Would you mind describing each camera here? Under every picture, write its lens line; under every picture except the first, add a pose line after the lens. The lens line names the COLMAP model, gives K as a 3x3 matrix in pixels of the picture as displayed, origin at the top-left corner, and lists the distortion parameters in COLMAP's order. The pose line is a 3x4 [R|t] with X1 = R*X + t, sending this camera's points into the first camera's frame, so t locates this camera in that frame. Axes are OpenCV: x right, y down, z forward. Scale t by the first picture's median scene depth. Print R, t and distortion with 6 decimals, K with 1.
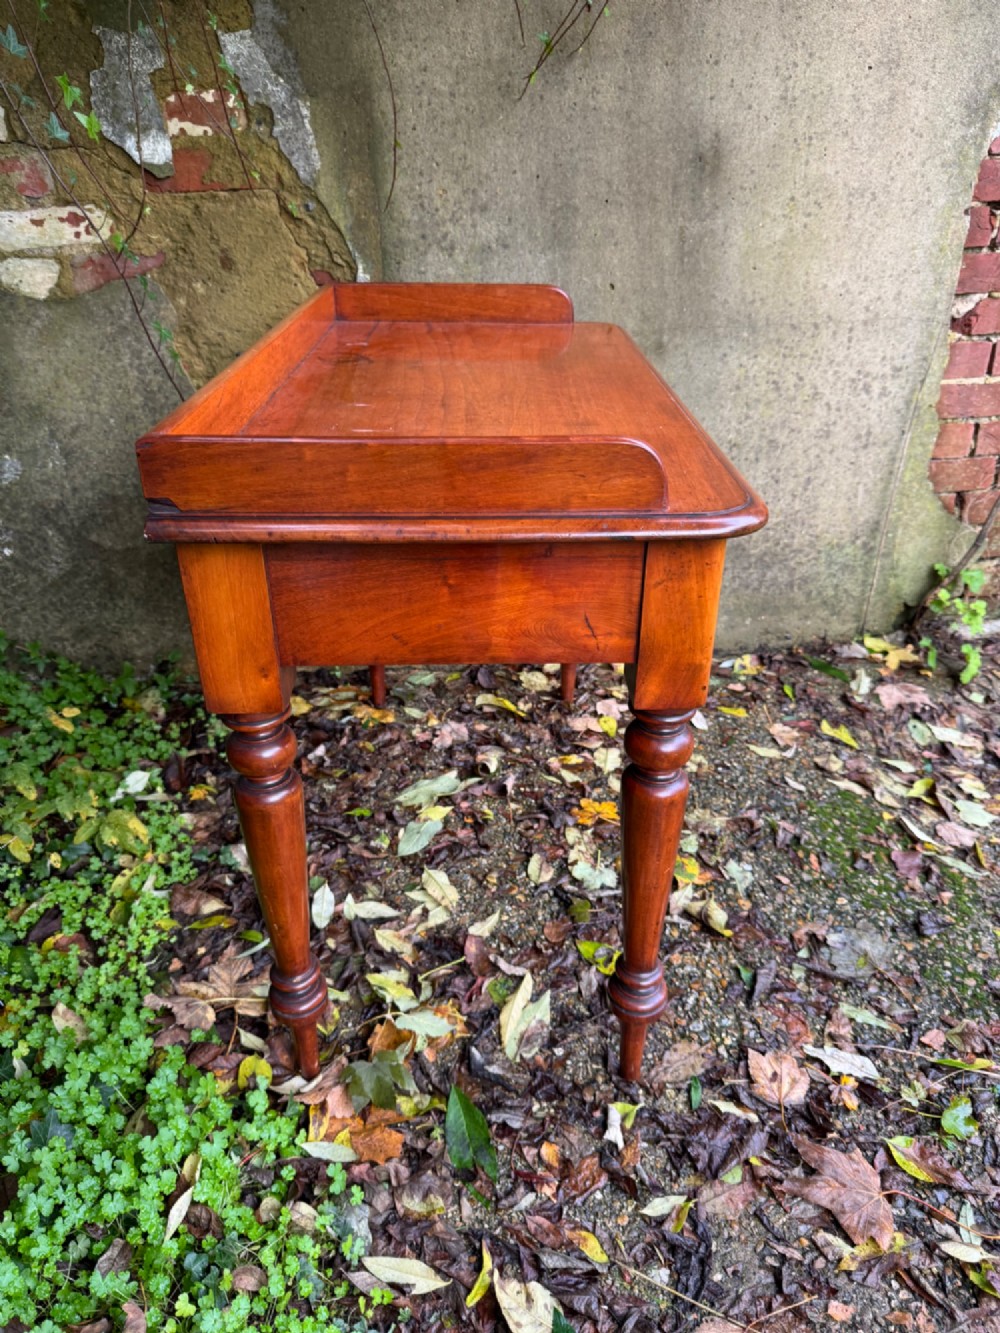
lens RADIAL K [[947.7, 0, 500.0], [0, 947.7, 666.5], [0, 0, 1]] dist [0.065090, -0.090459]
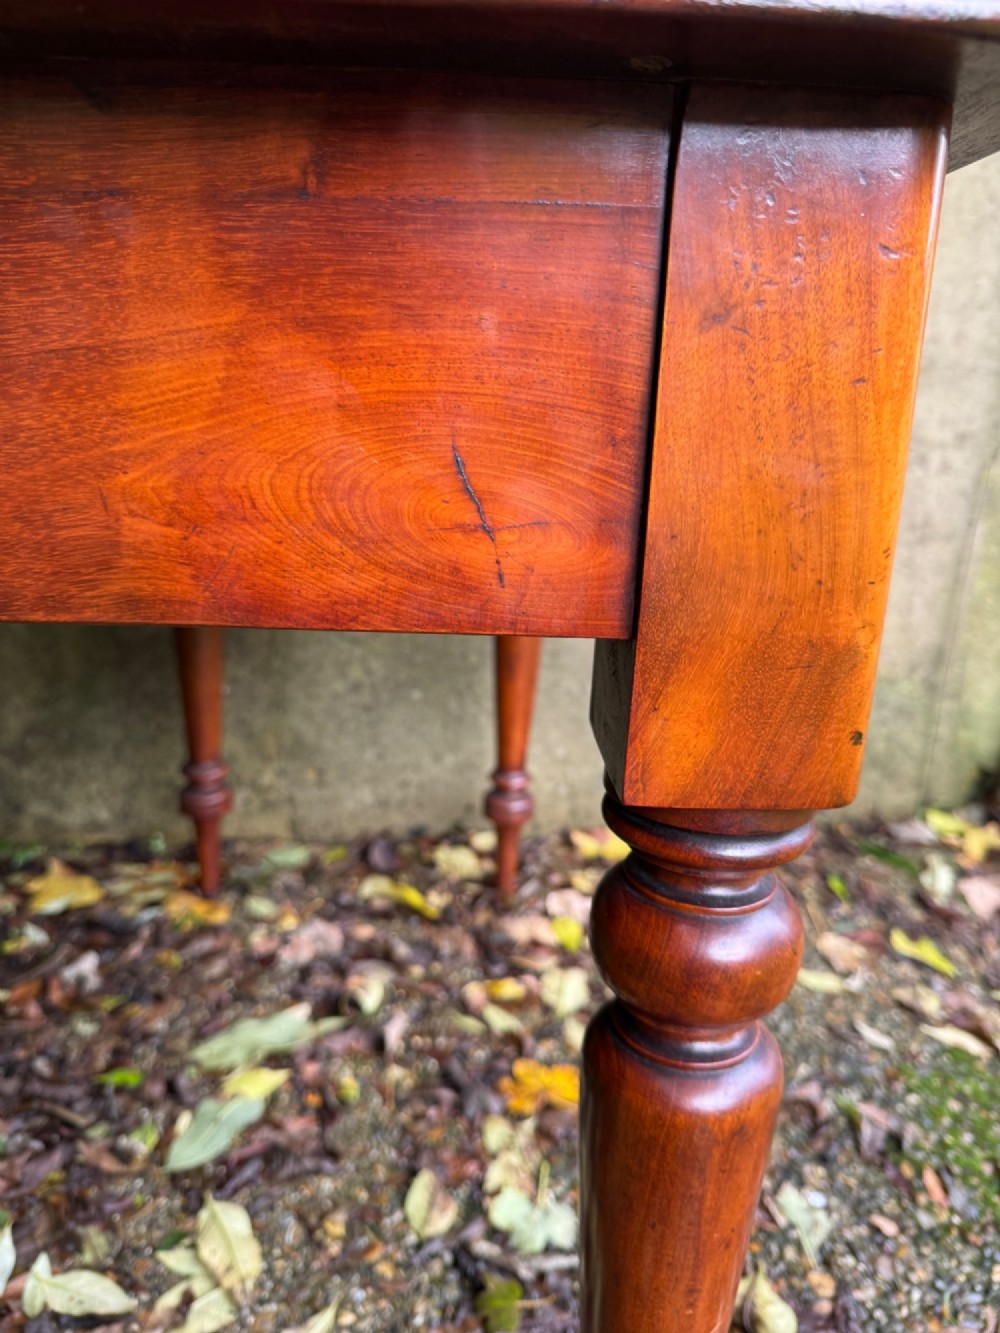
lens RADIAL K [[983.0, 0, 500.0], [0, 983.0, 666.5], [0, 0, 1]] dist [-0.044129, 0.005792]
pose [[0.999019, 0.029663, 0.032887, 0.050923], [-0.021686, 0.975090, -0.220745, 0.038705], [-0.038616, 0.219816, 0.974777, 0.386319]]
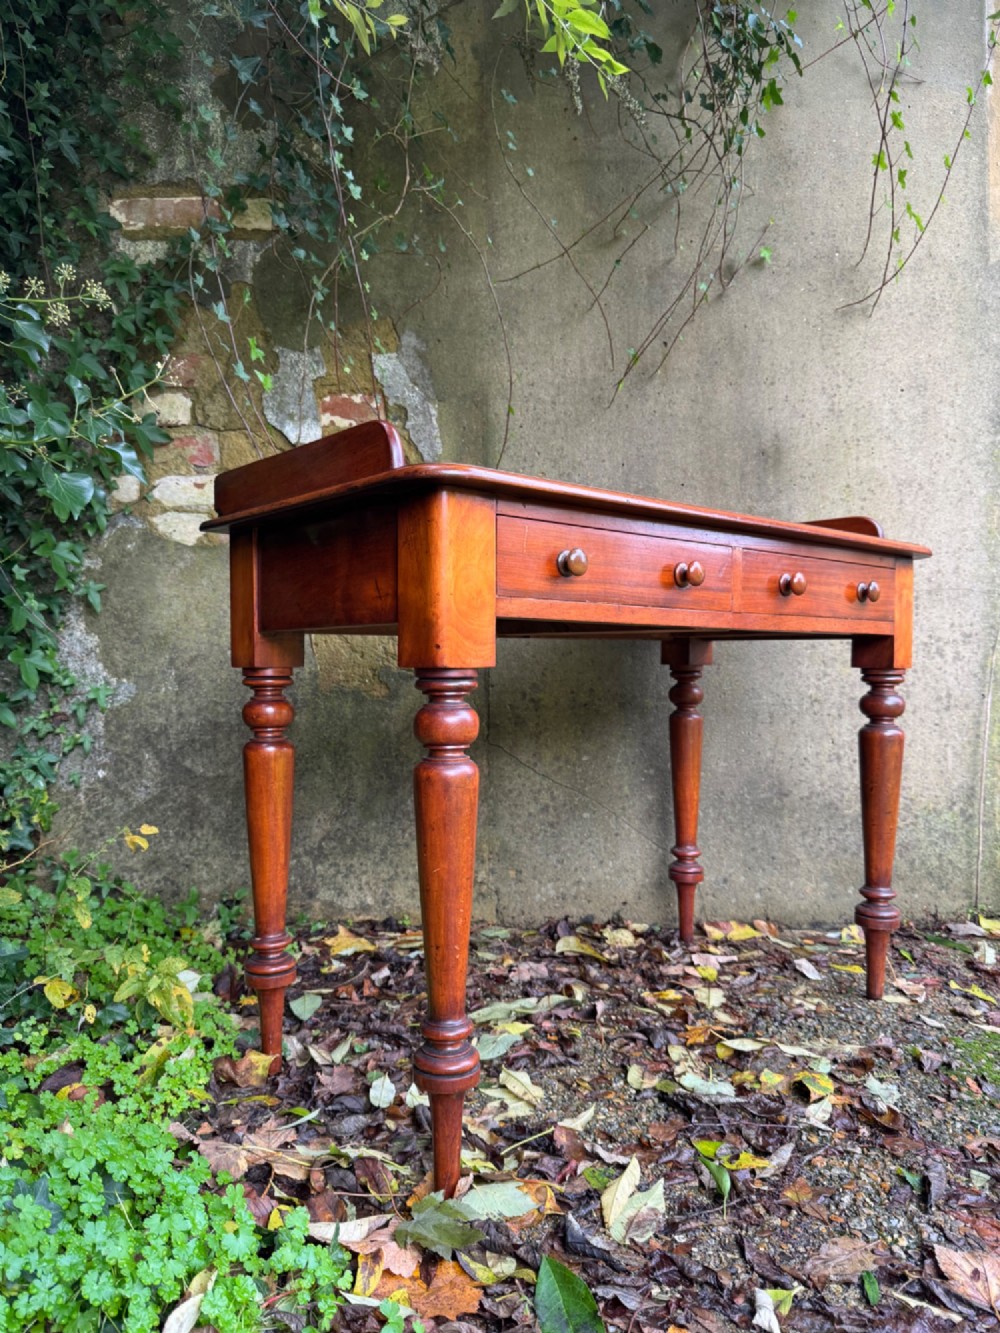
lens RADIAL K [[949.6, 0, 499.2], [0, 949.6, 672.7], [0, 0, 1]] dist [-0.007538, -0.005578]
pose [[0.997648, 0.022852, -0.064628, -0.033771], [-0.049892, 0.888591, -0.455978, 0.265627], [0.047008, 0.458130, 0.887641, 0.086471]]
